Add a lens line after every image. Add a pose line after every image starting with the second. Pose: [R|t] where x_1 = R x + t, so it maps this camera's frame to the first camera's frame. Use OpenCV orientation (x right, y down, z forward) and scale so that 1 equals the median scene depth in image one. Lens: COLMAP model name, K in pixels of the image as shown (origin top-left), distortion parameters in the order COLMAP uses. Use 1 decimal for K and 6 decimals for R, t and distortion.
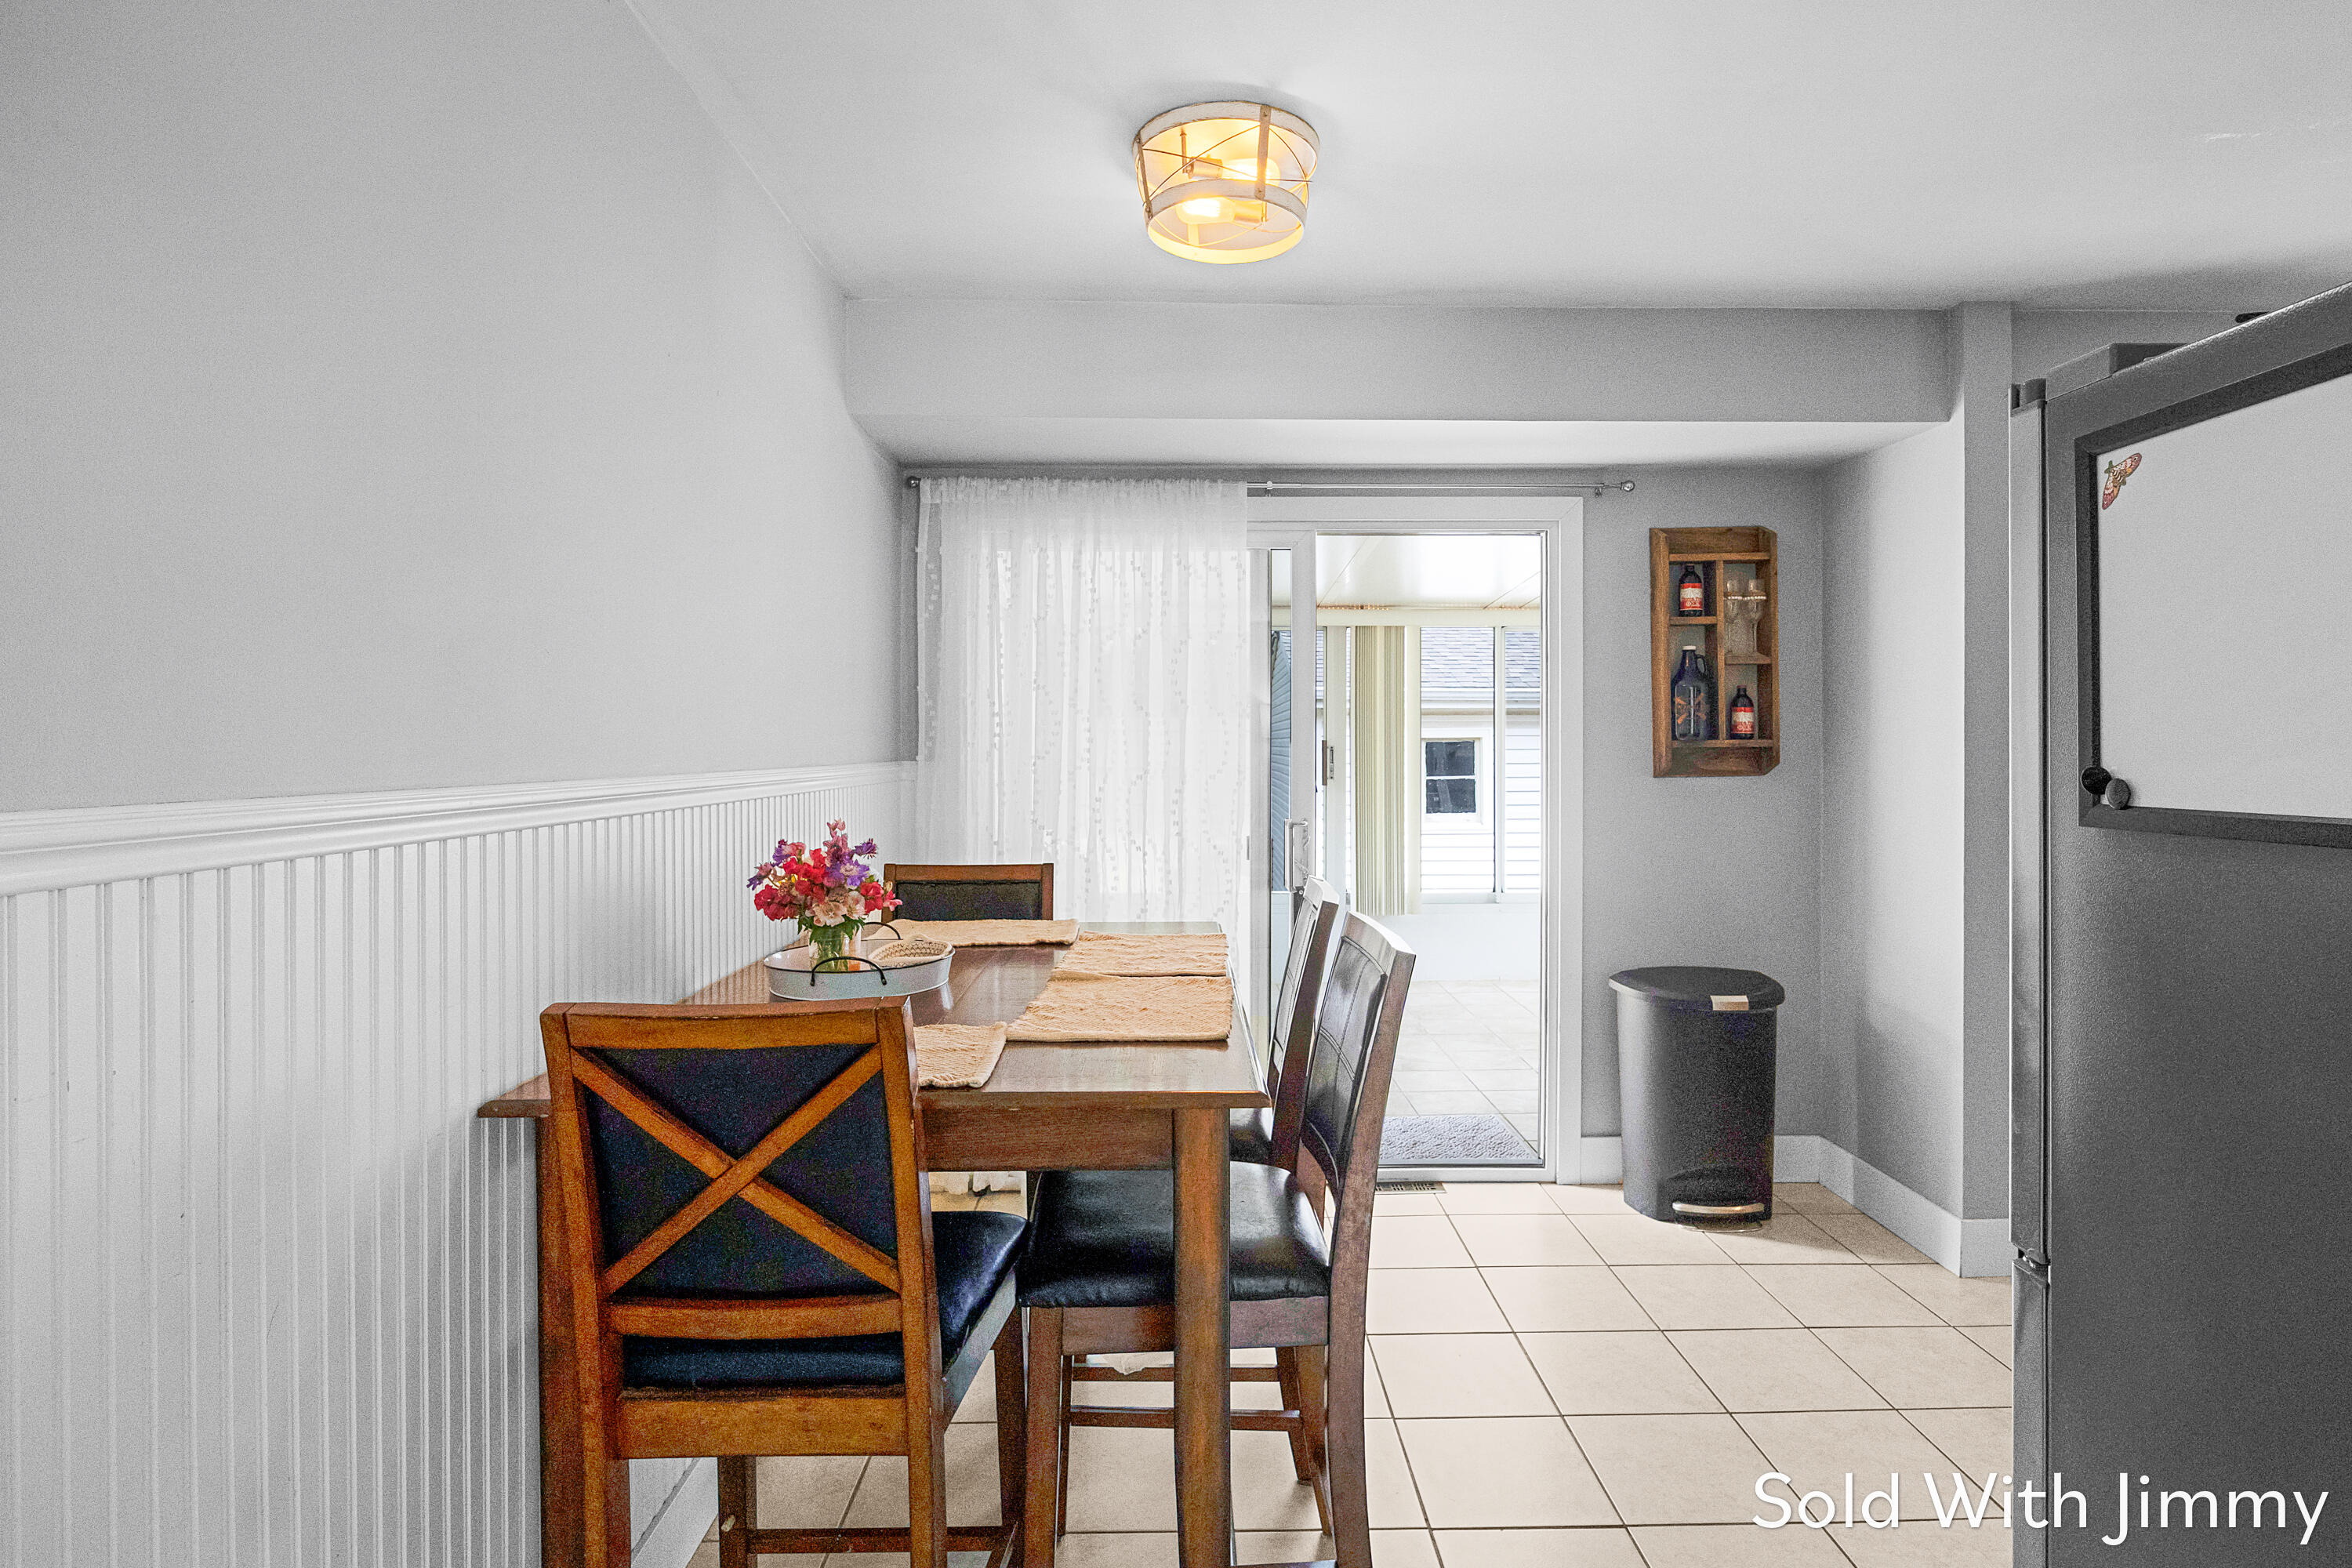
lens RADIAL K [[1205.0, 0, 1193.2], [0, 1205.0, 749.1], [0, 0, 1]] dist [-0.002675, -0.000494]
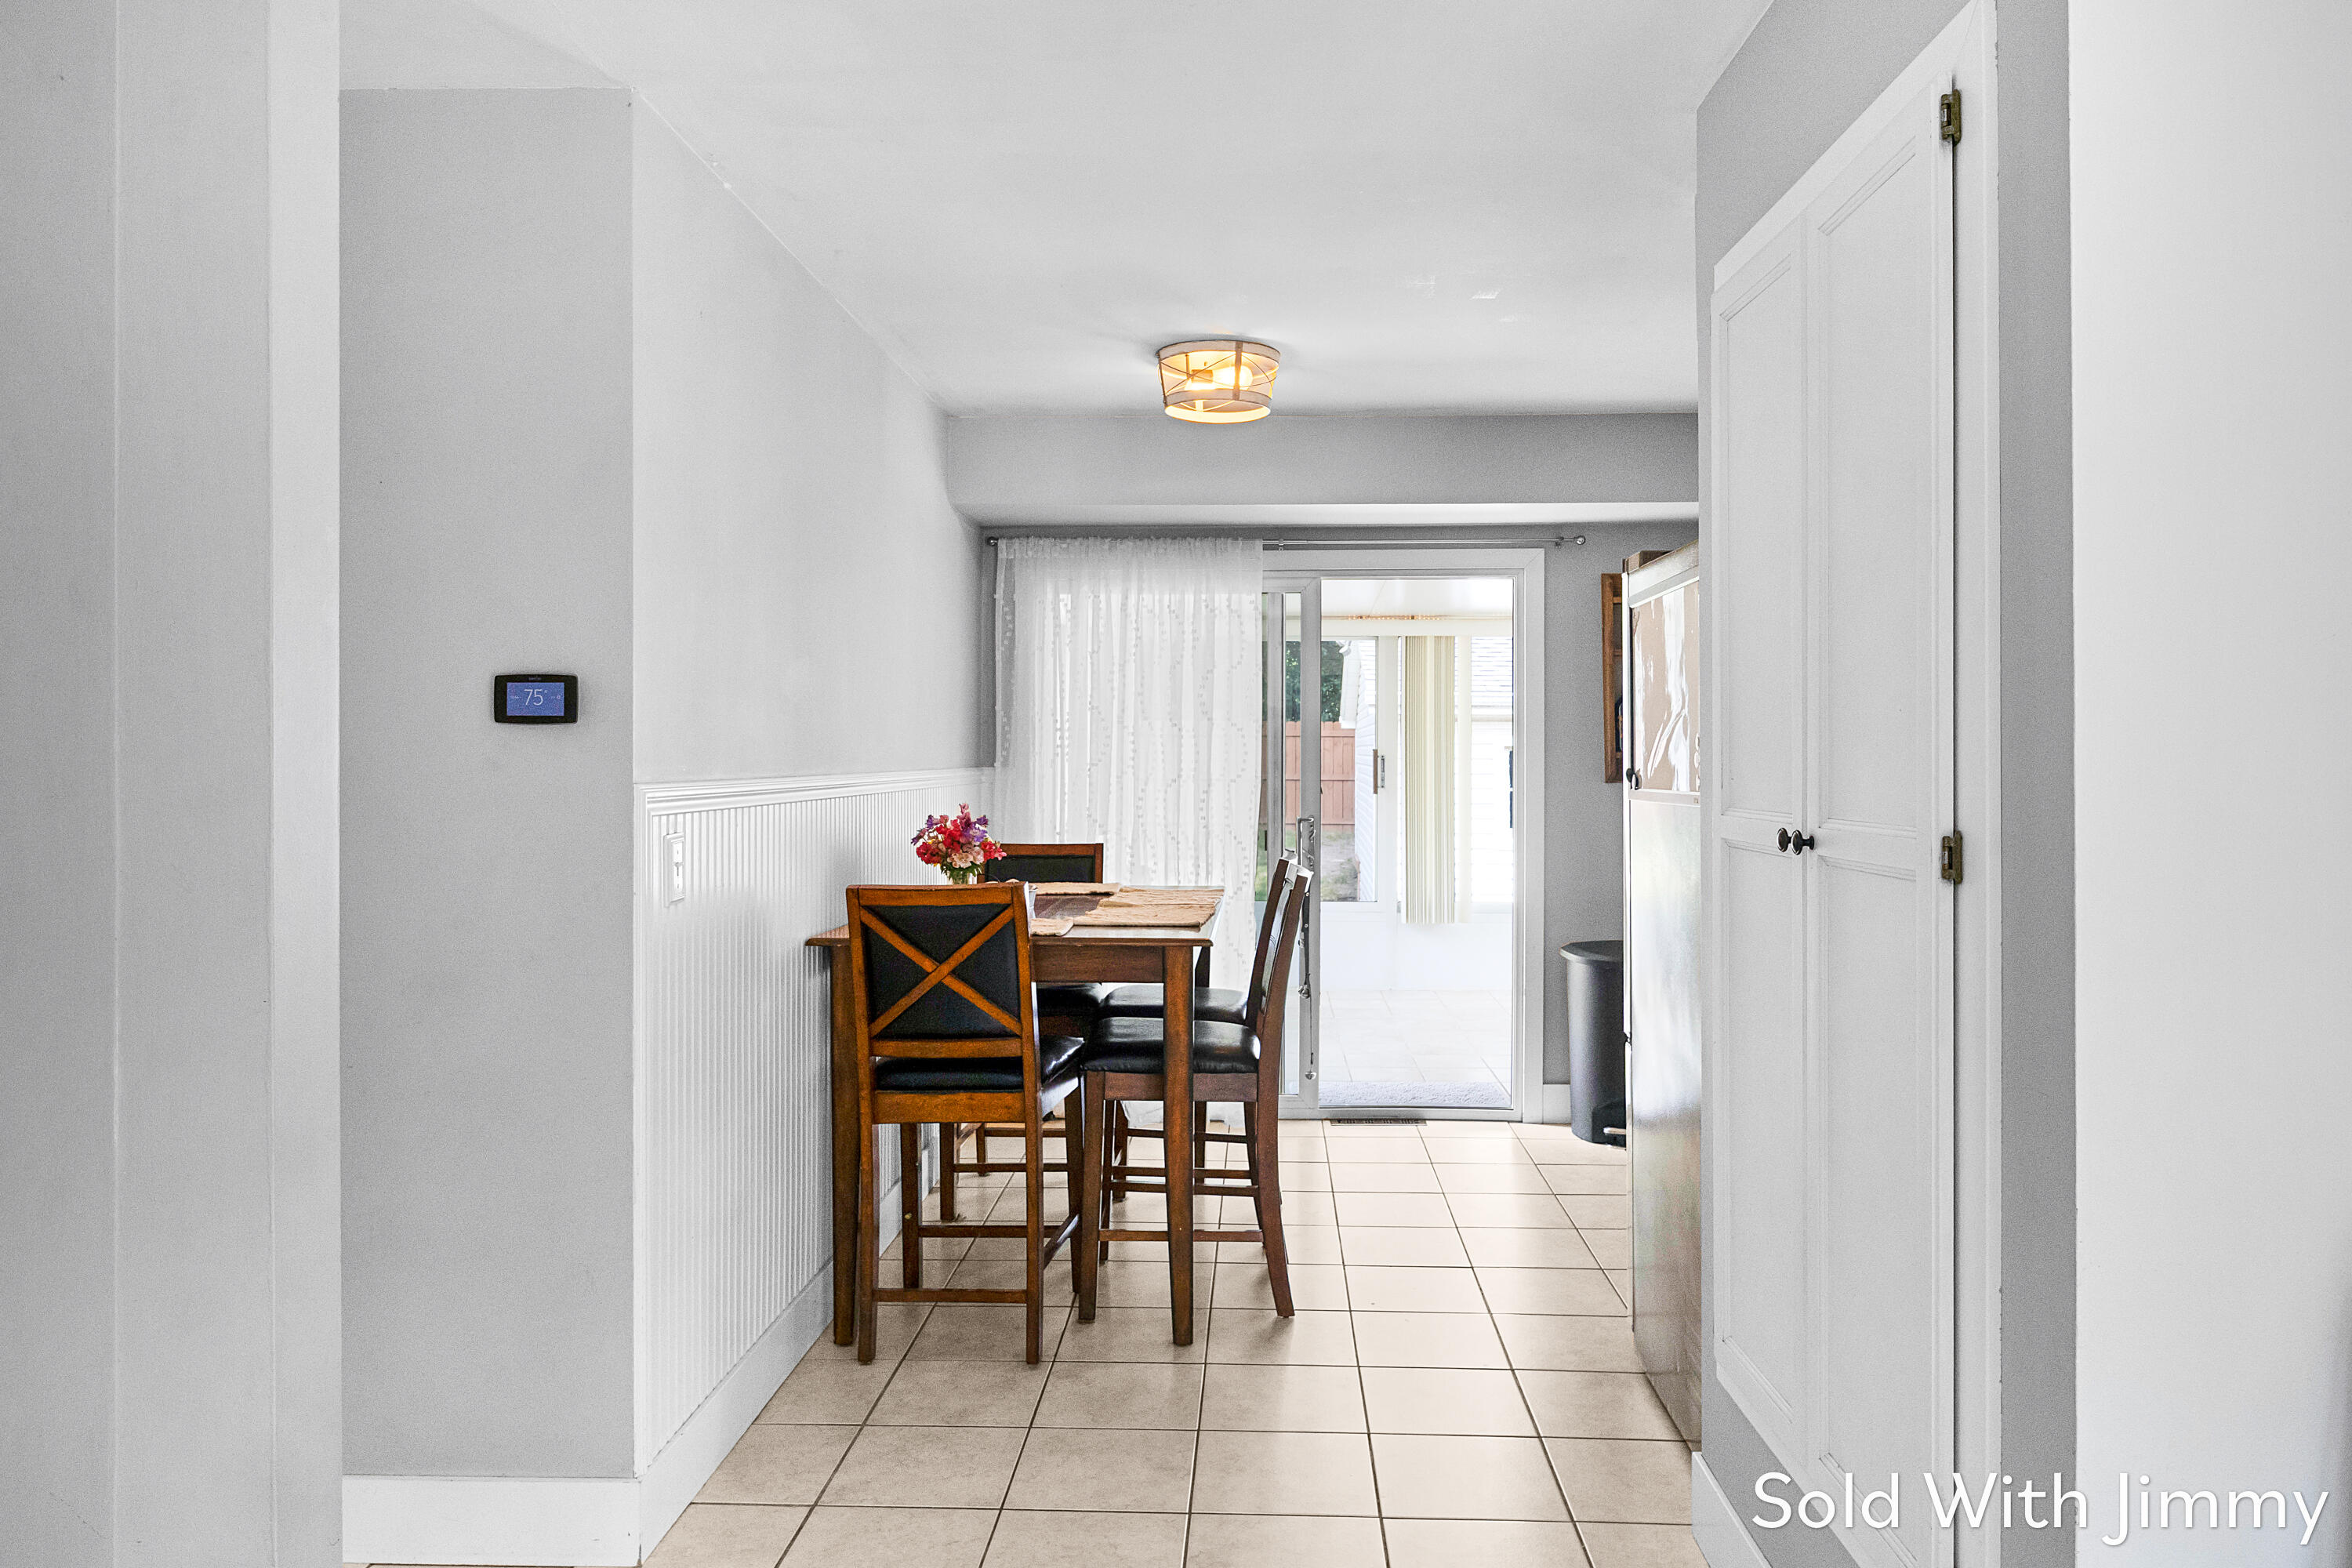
lens RADIAL K [[1547.0, 0, 1195.2], [0, 1547.0, 758.1], [0, 0, 1]] dist [0.031853, -0.000102]
pose [[0.998109, 0.002589, -0.061407, 0.096448], [-0.002577, 0.999997, 0.000278, -0.000253], [0.061408, -0.000119, 0.998113, -0.751030]]
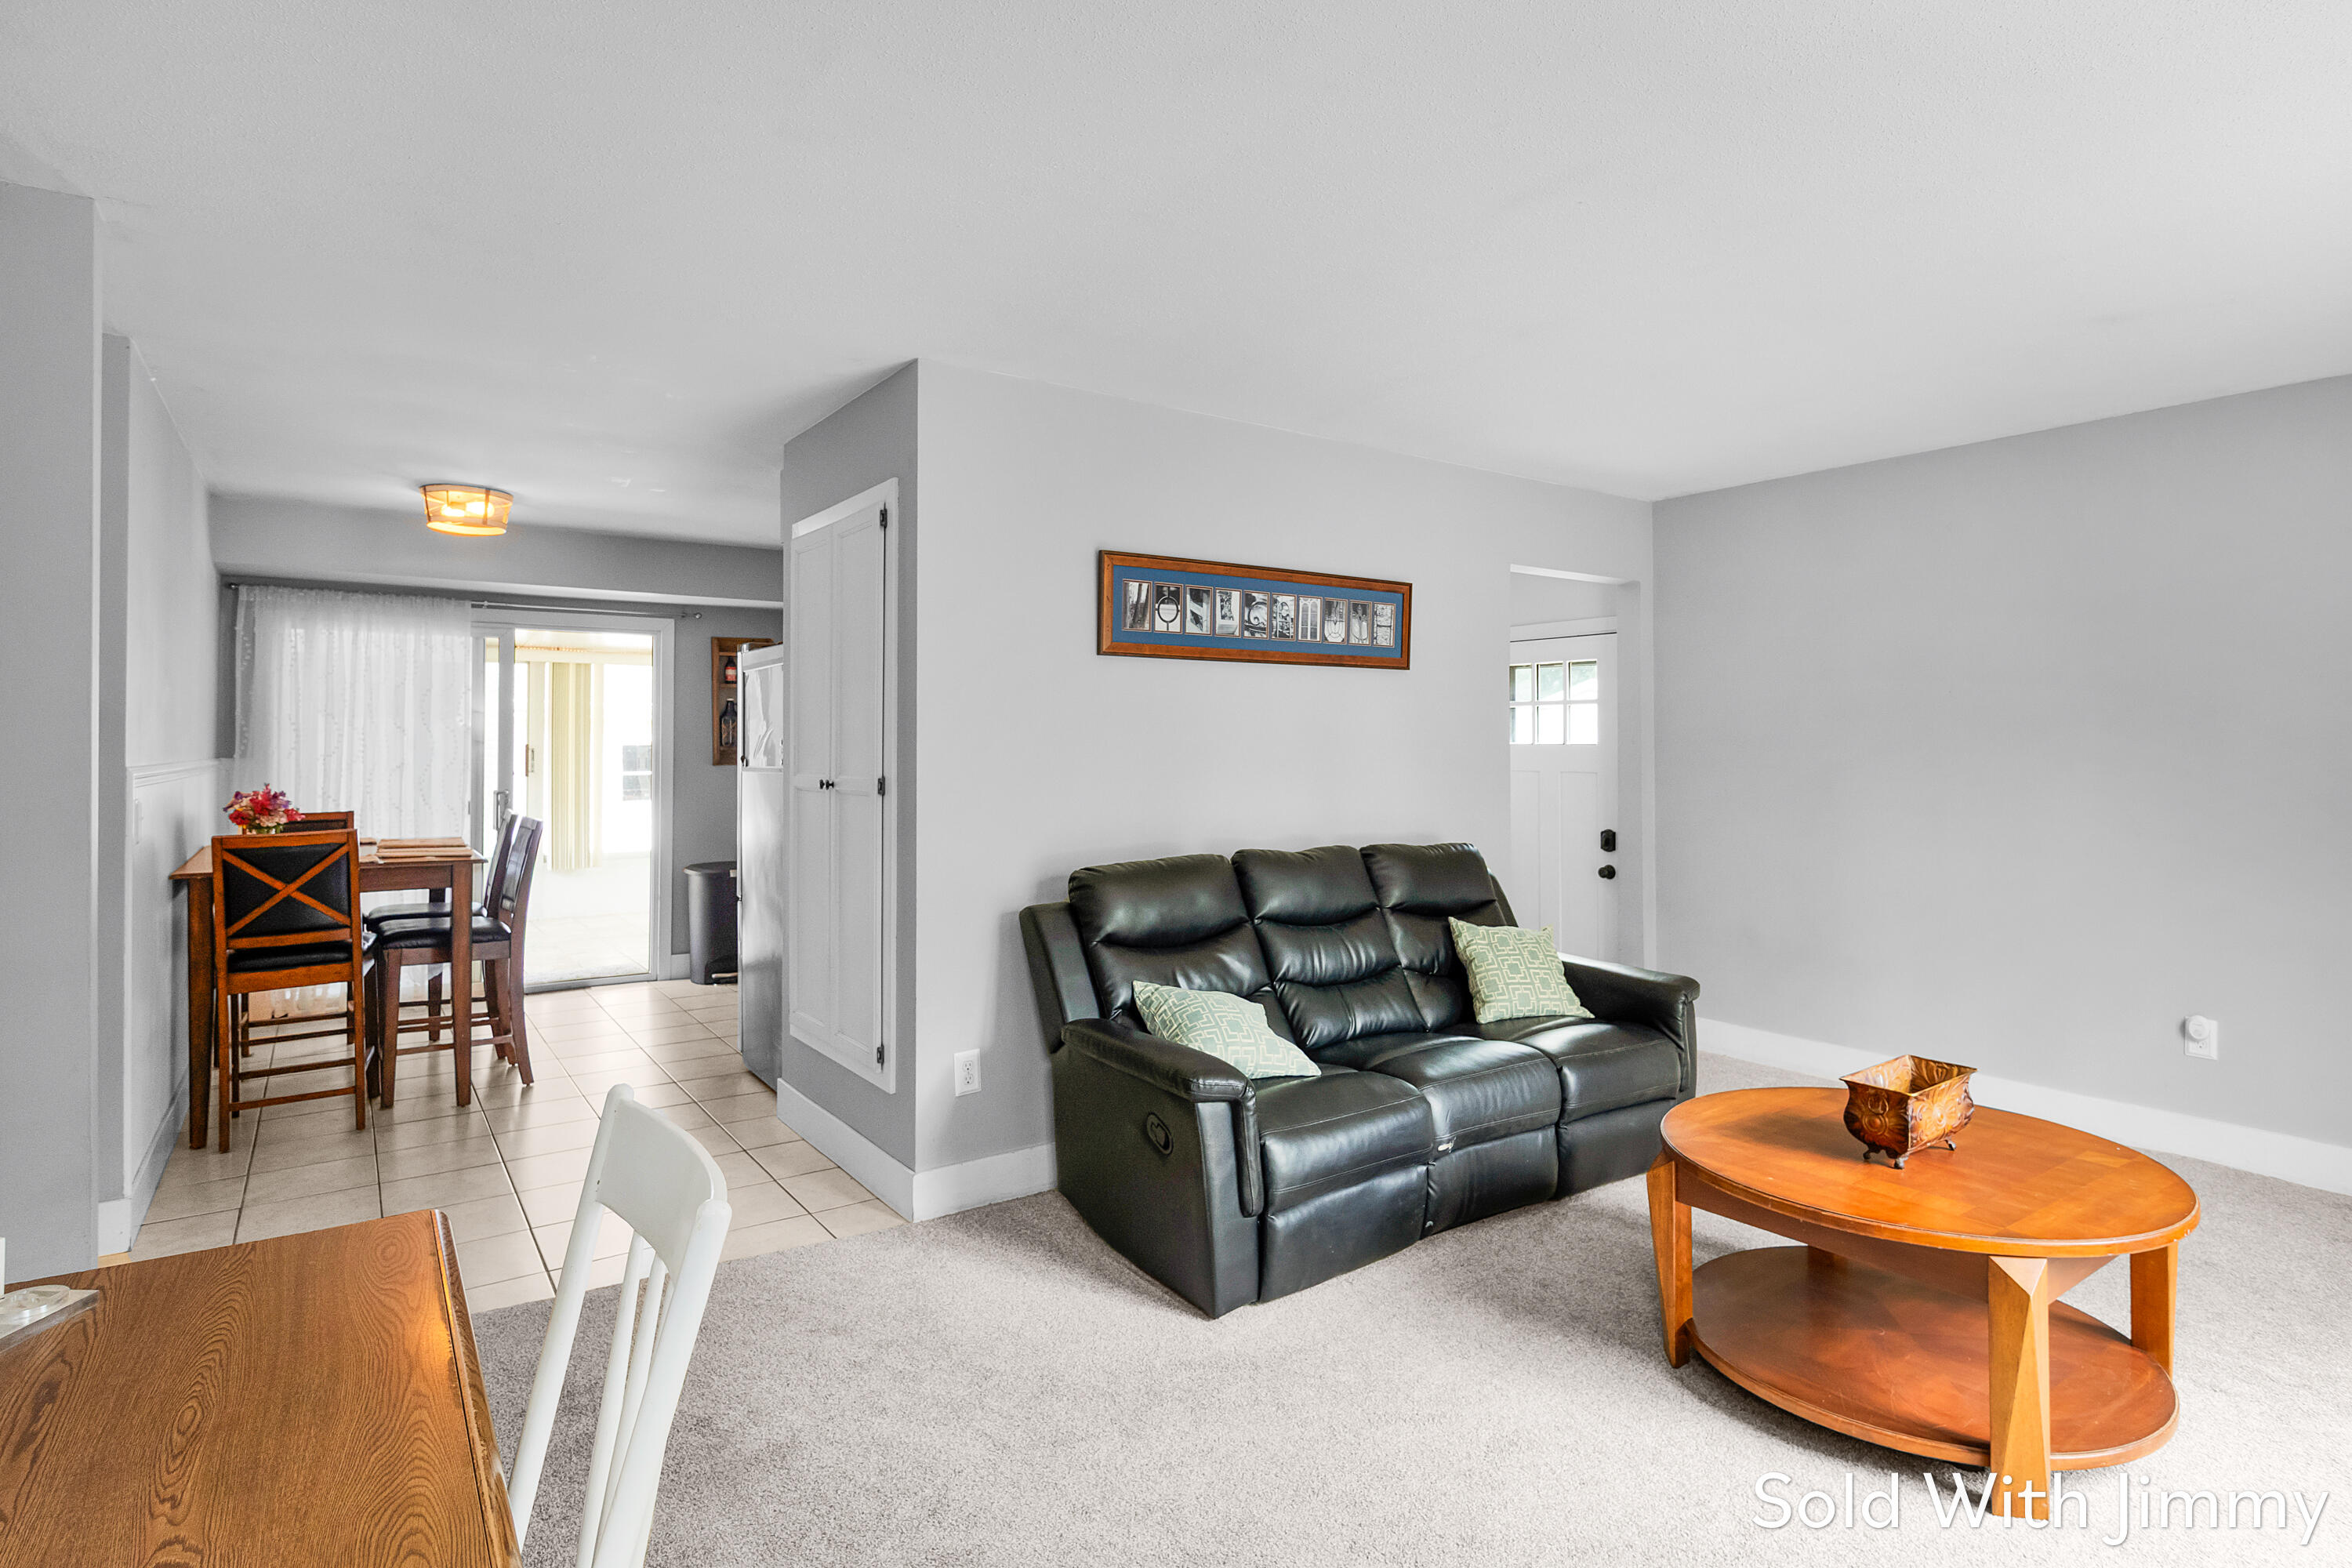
lens RADIAL K [[1205.0, 0, 1193.2], [0, 1205.0, 749.1], [0, 0, 1]] dist [-0.002675, -0.000494]
pose [[0.824410, 0.002269, 0.565989, -0.105705], [-0.000826, 0.999996, -0.002806, 0.001890], [-0.565993, 0.001846, 0.824408, -1.393385]]
